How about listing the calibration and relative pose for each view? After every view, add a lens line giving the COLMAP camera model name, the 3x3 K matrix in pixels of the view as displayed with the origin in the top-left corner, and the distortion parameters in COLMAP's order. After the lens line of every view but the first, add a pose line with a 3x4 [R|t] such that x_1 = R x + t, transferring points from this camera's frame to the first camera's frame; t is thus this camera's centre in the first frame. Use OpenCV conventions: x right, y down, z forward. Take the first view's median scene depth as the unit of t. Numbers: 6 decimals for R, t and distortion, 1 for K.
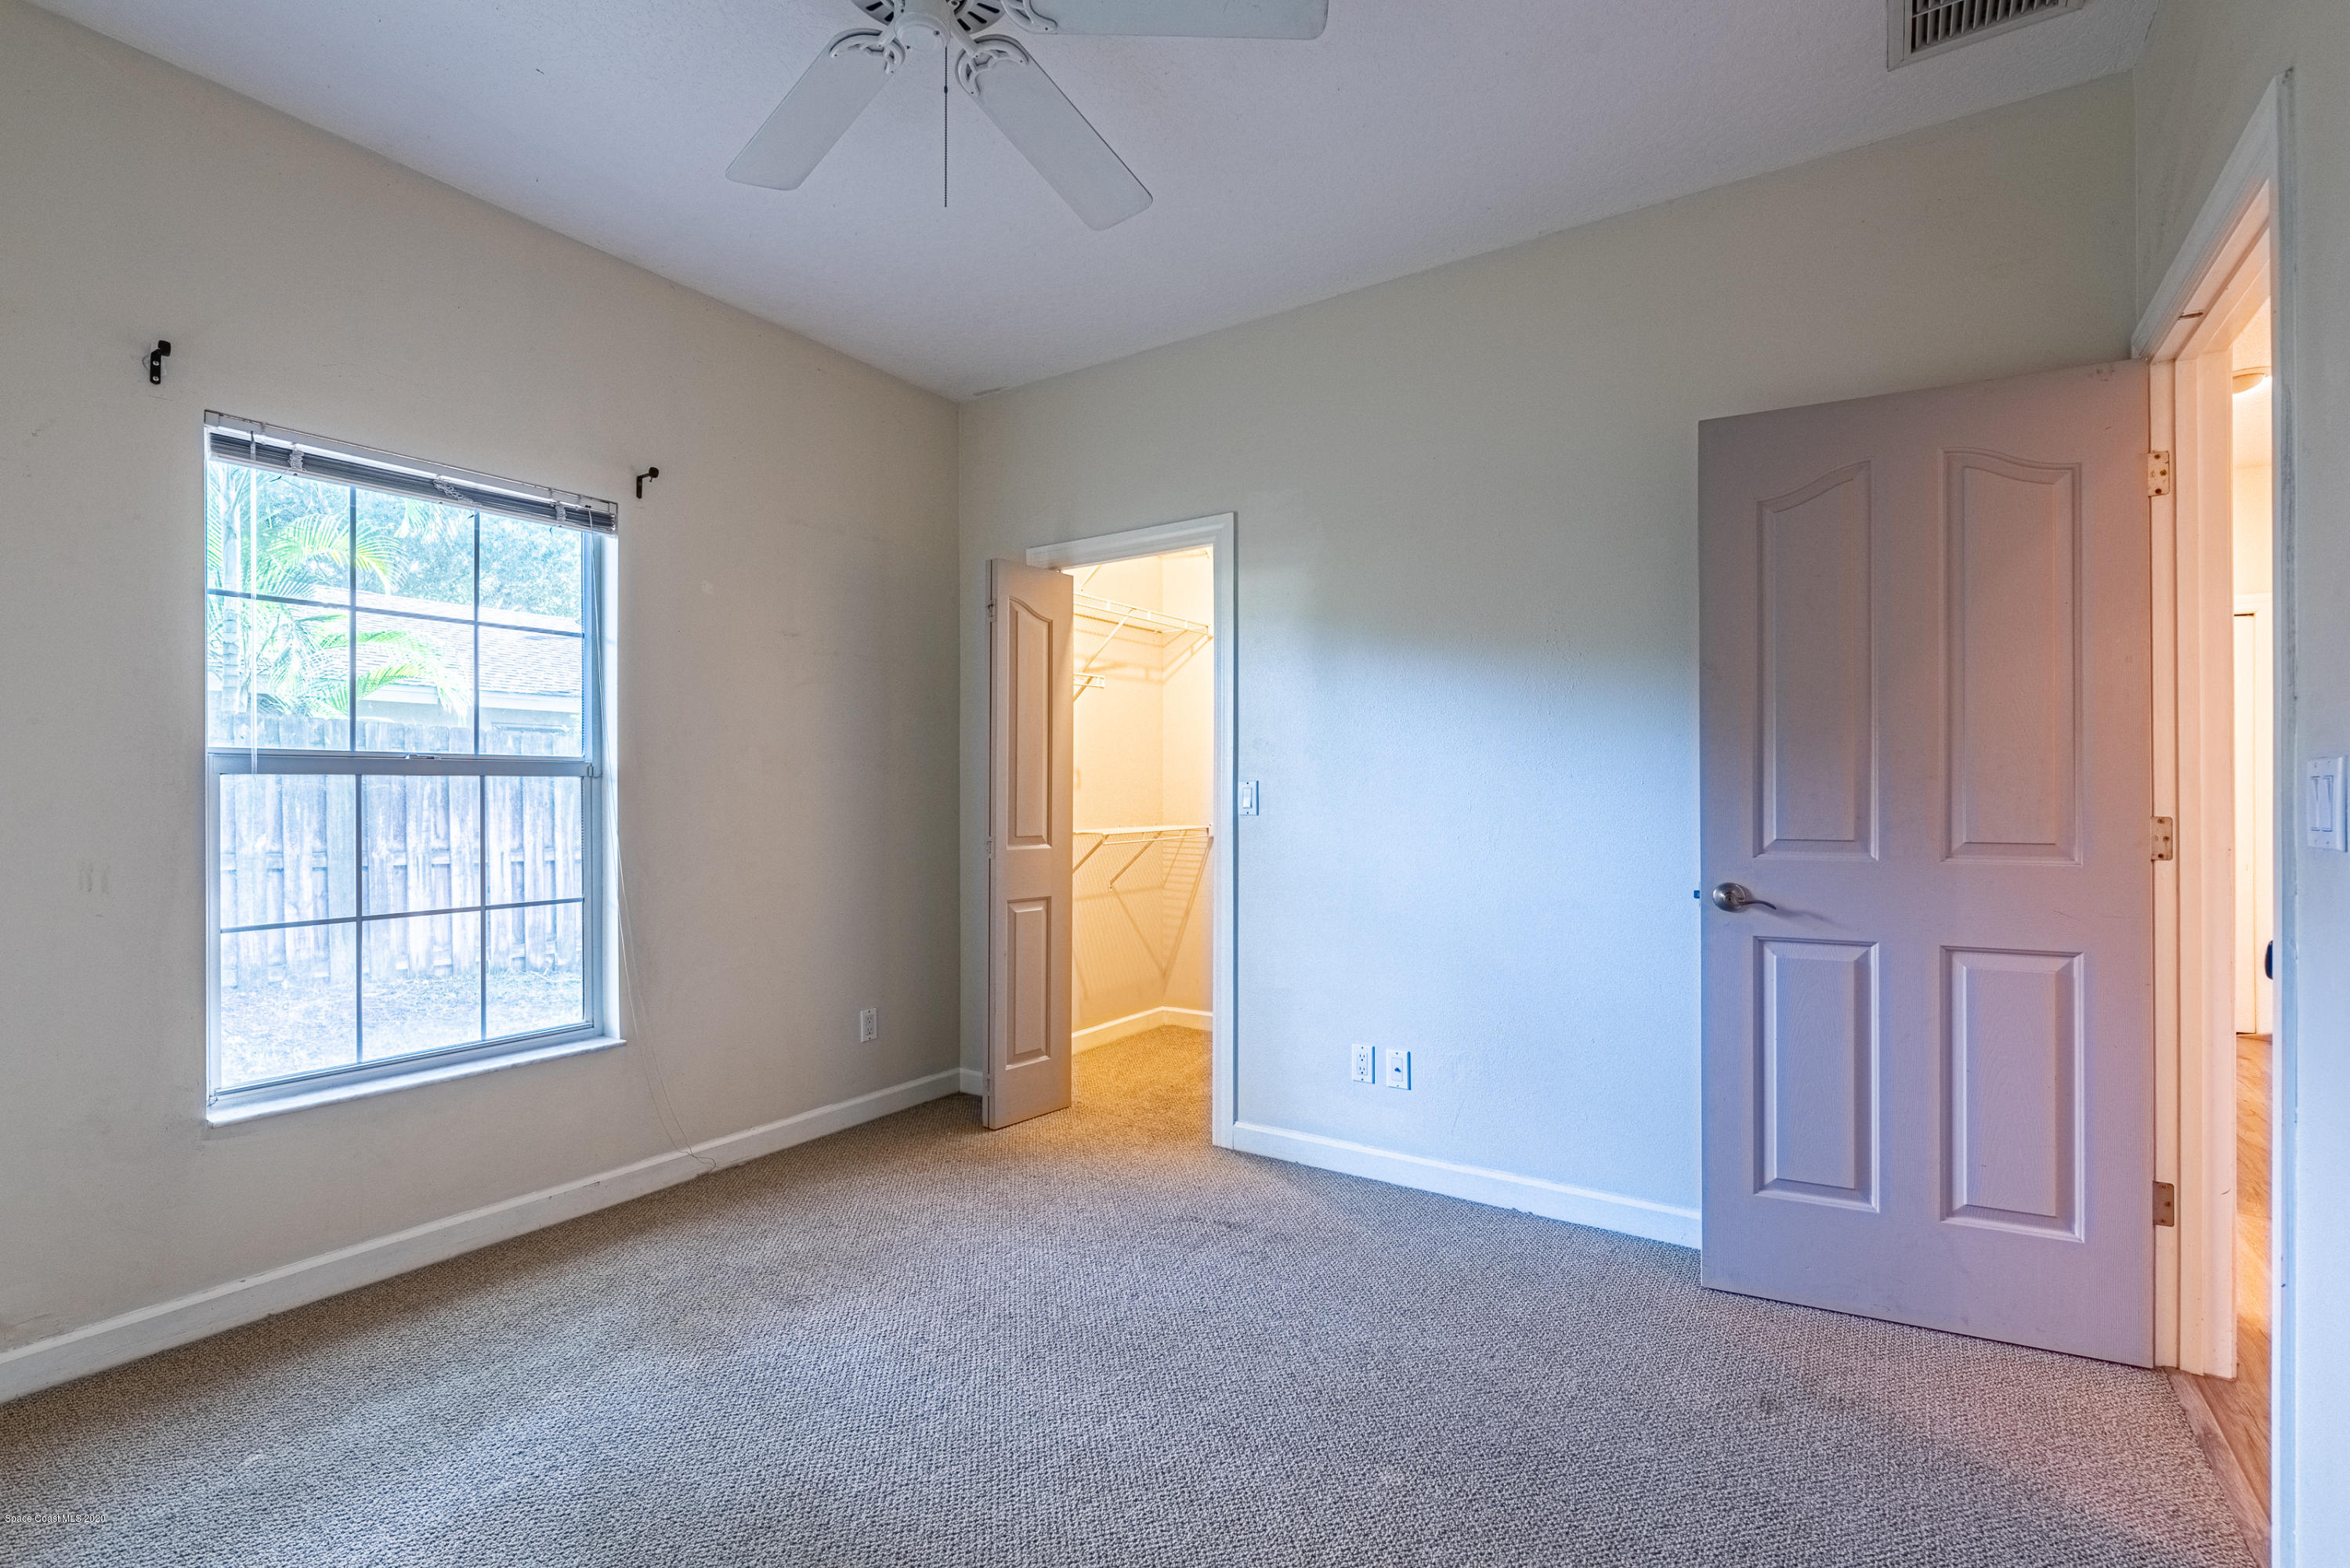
lens RADIAL K [[1061.7, 0, 1169.0], [0, 1061.7, 776.1], [0, 0, 1]] dist [0.000840, -0.001906]
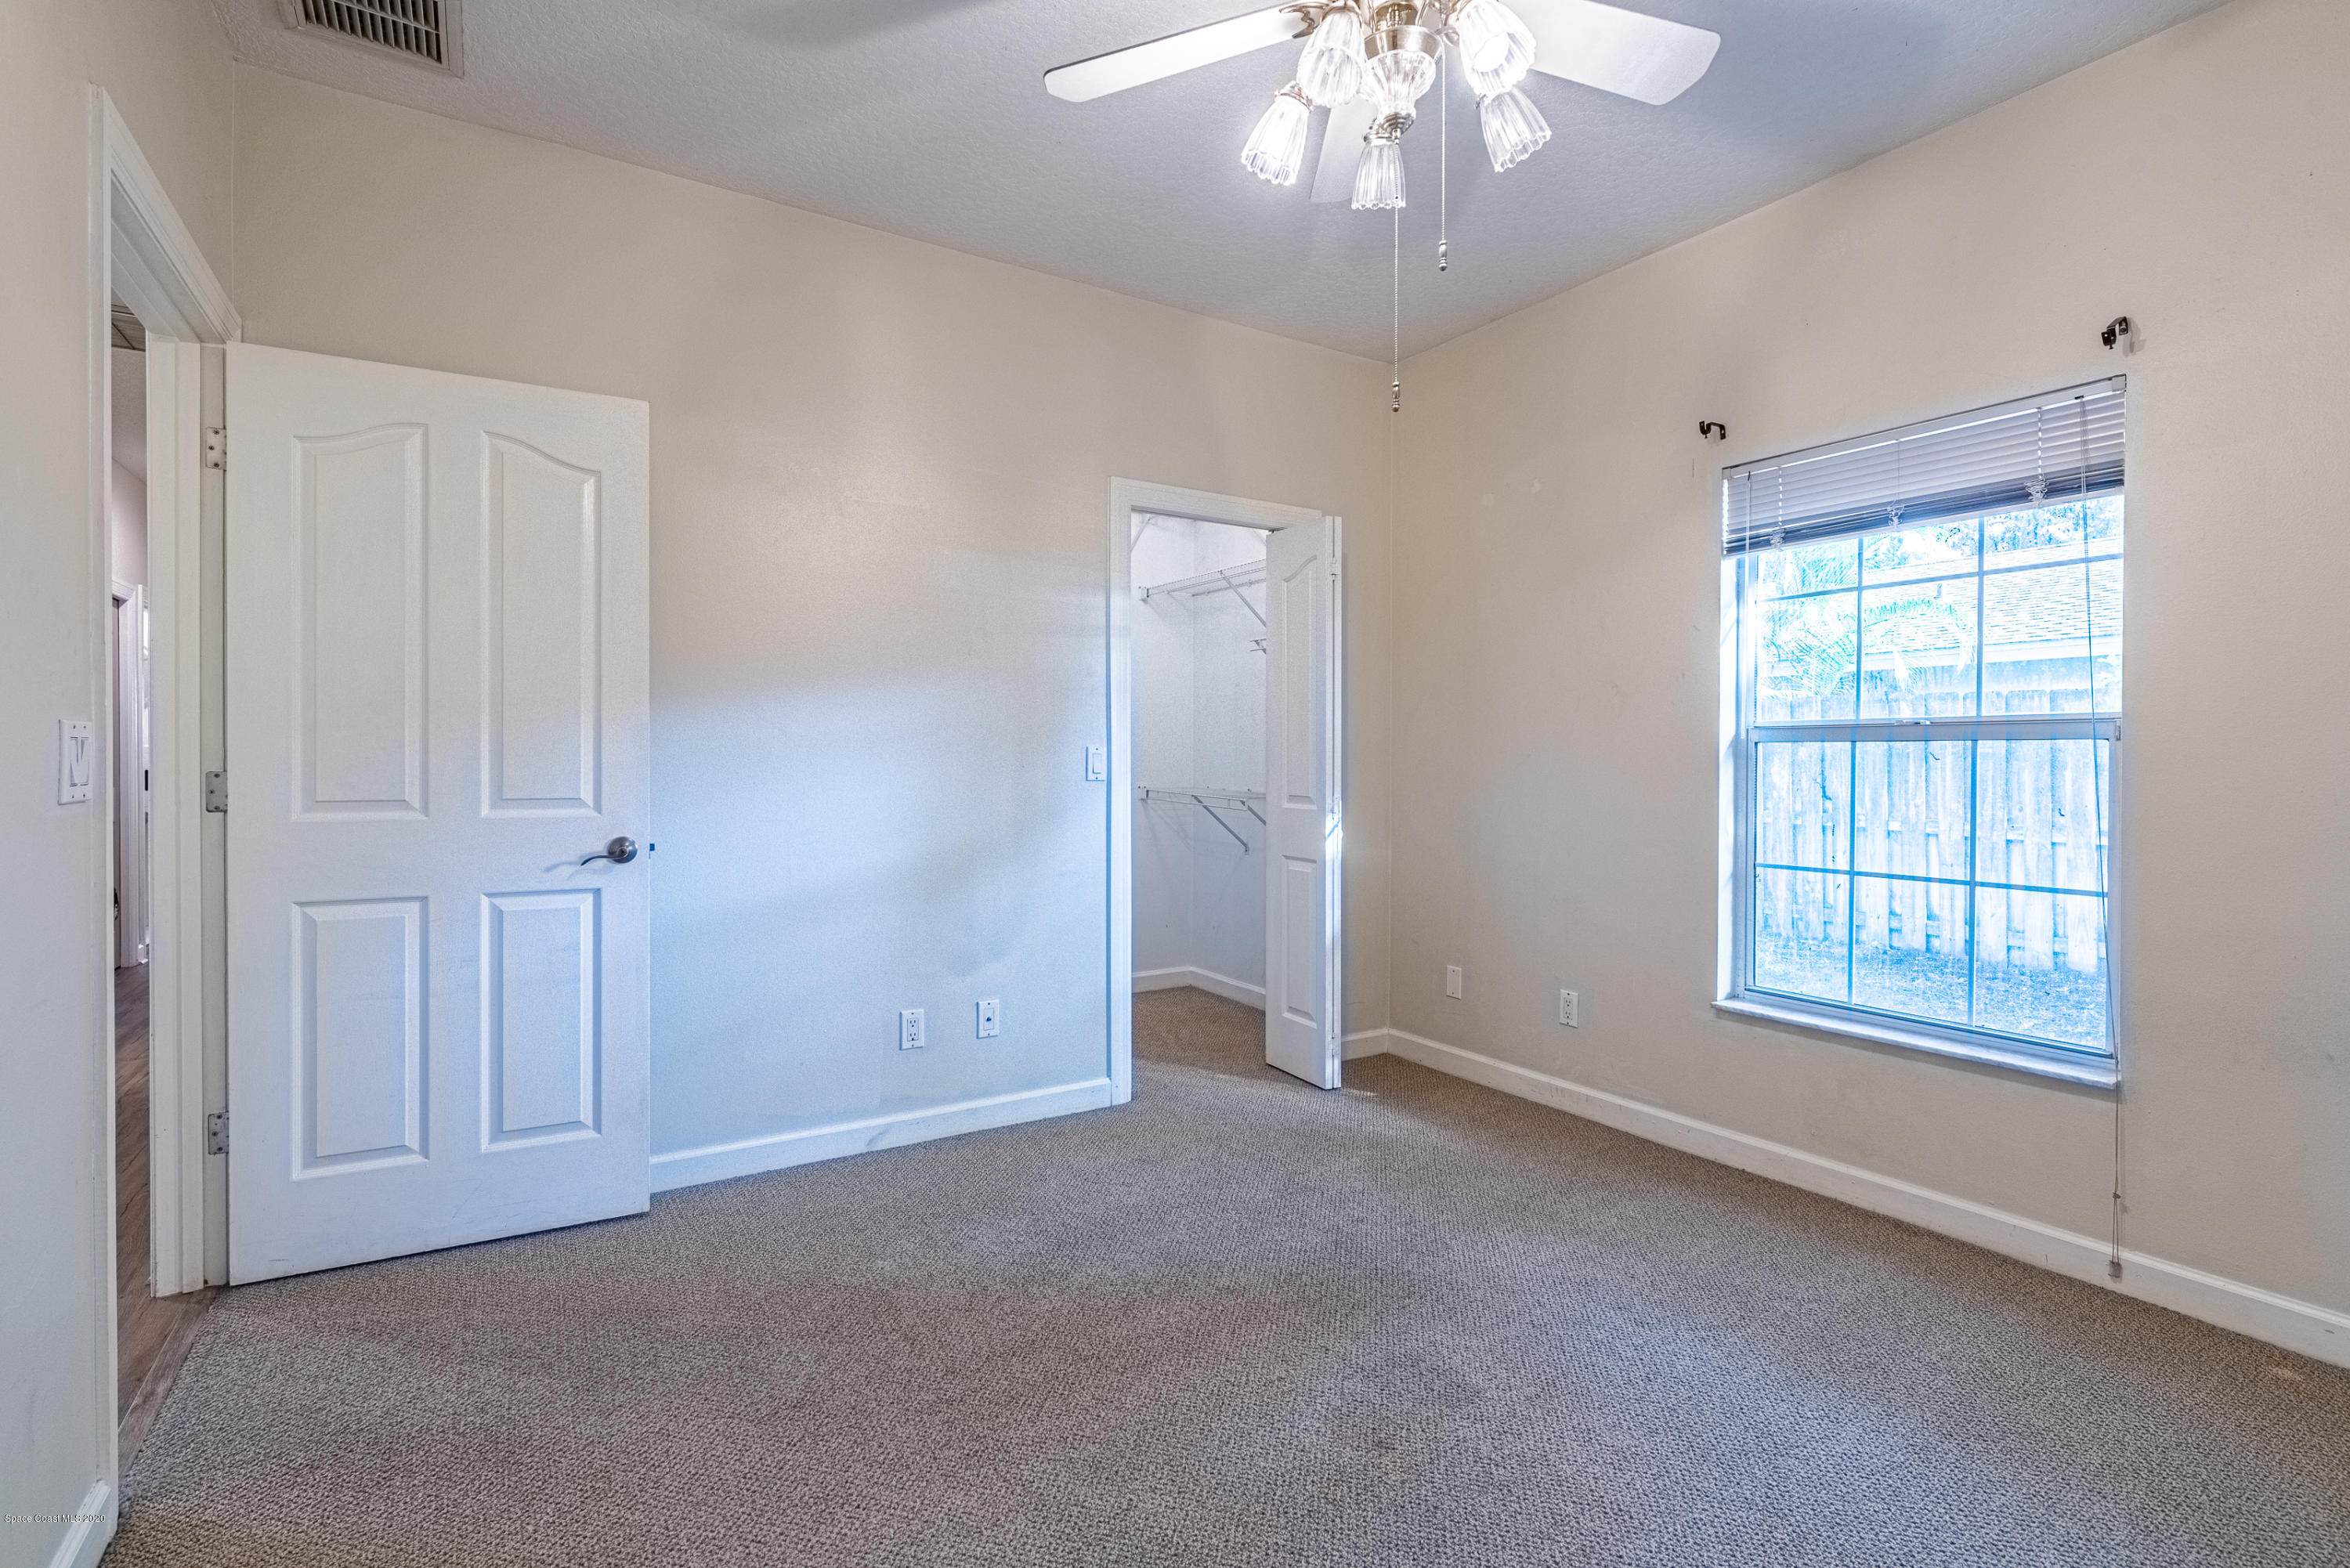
lens RADIAL K [[1061.7, 0, 1159.8], [0, 1061.7, 769.0], [0, 0, 1]] dist [0.000840, -0.001906]
pose [[-0.398740, 0.012486, -0.916979, 0.490748], [0.006107, 0.999921, 0.010959, 0.010515], [0.917043, -0.001230, -0.398785, 0.733670]]
